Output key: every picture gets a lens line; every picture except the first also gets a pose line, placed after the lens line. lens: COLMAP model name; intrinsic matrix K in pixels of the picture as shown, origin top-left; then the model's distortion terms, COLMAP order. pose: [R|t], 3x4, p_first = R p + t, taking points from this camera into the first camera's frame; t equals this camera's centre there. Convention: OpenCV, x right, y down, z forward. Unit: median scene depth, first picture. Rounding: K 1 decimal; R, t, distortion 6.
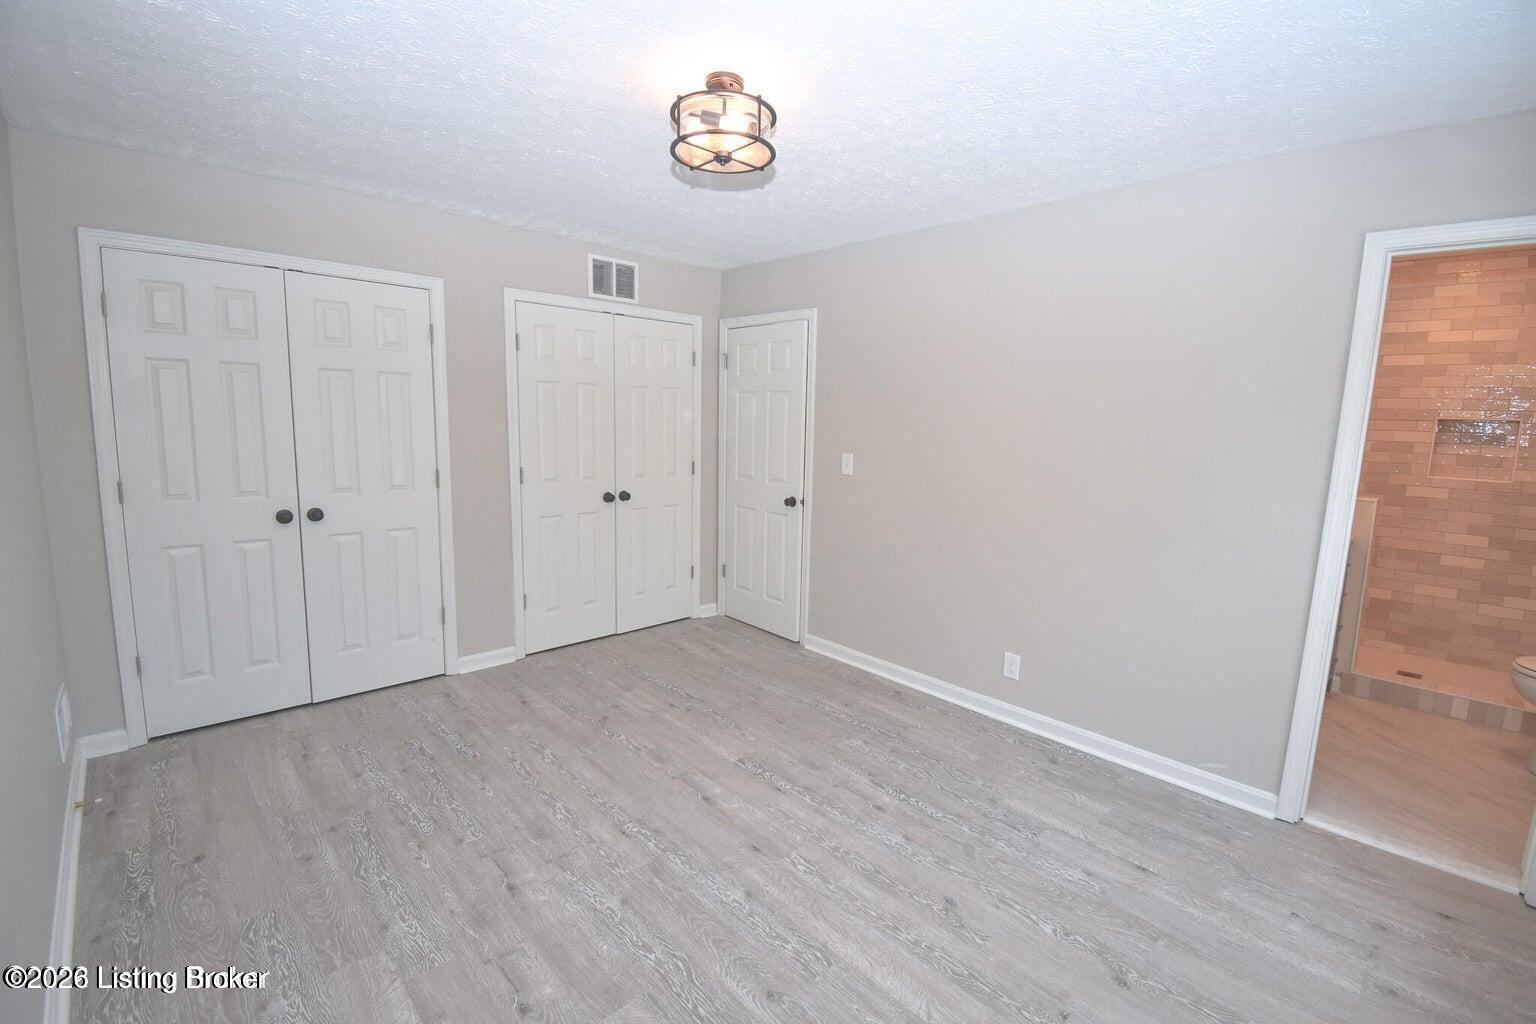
lens RADIAL K [[678.8, 0, 766.6], [0, 678.8, 503.0], [0, 0, 1]] dist [0.008523, -0.026769]
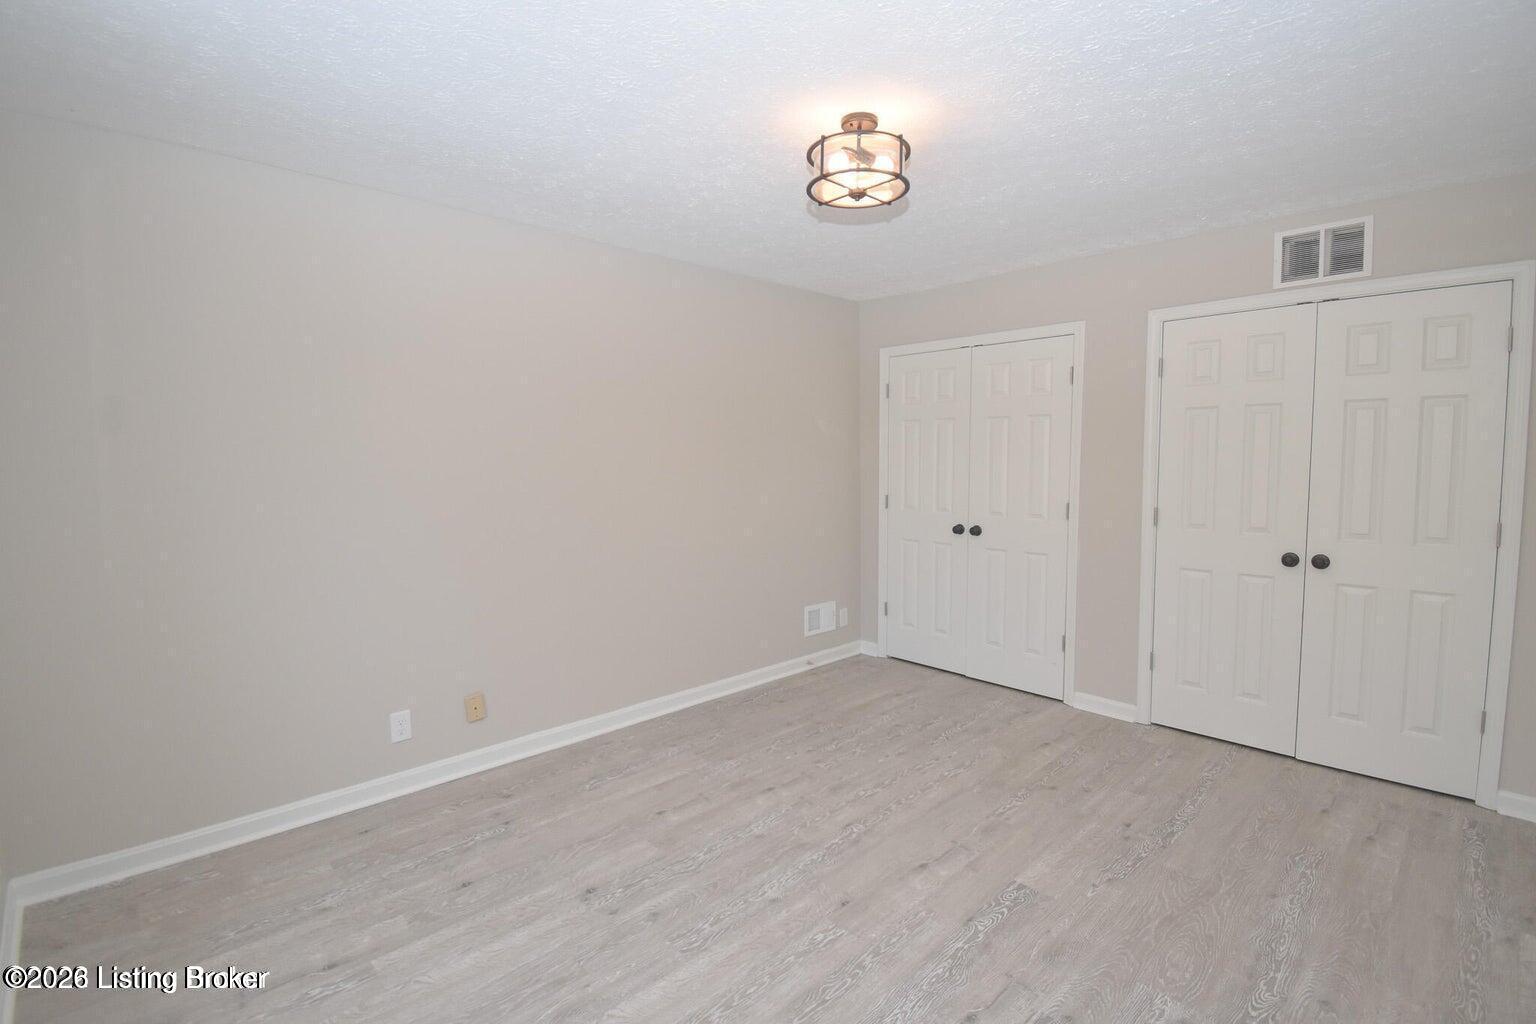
lens RADIAL K [[697.8, 0, 771.8], [0, 697.8, 509.3], [0, 0, 1]] dist [0.020289, -0.027626]
pose [[0.010411, 0.057951, -0.998265, 0.619710], [-0.116055, 0.991643, 0.056356, -0.050159], [0.993188, 0.115267, 0.017050, 0.553568]]
